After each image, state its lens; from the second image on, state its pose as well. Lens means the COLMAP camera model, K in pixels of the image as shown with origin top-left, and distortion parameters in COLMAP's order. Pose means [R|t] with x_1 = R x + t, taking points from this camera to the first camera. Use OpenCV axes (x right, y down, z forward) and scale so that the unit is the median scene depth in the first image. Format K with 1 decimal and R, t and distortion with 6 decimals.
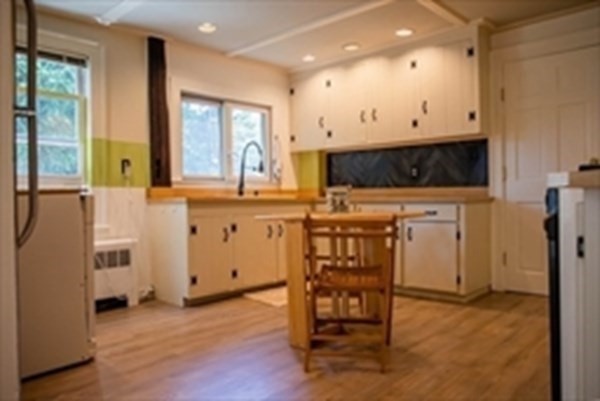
lens RADIAL K [[449.6, 0, 301.6], [0, 449.6, 200.7], [0, 0, 1]] dist [0.002167, 0.001806]
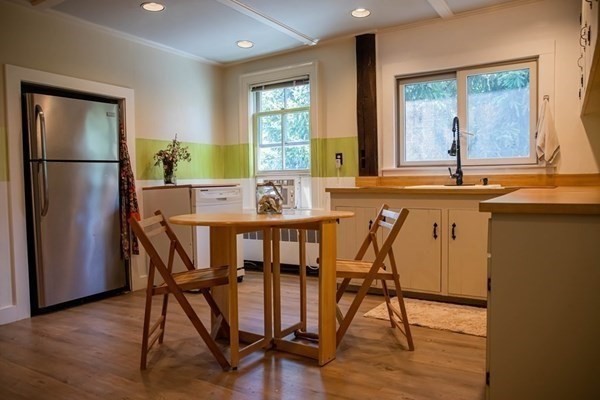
lens RADIAL K [[449.6, 0, 301.2], [0, 449.6, 198.9], [0, 0, 1]] dist [0.002167, 0.001806]
pose [[0.217173, 0.051003, -0.974800, 0.693582], [0.006476, 0.998537, 0.053687, -0.034993], [0.976112, -0.017972, 0.216525, 0.626188]]
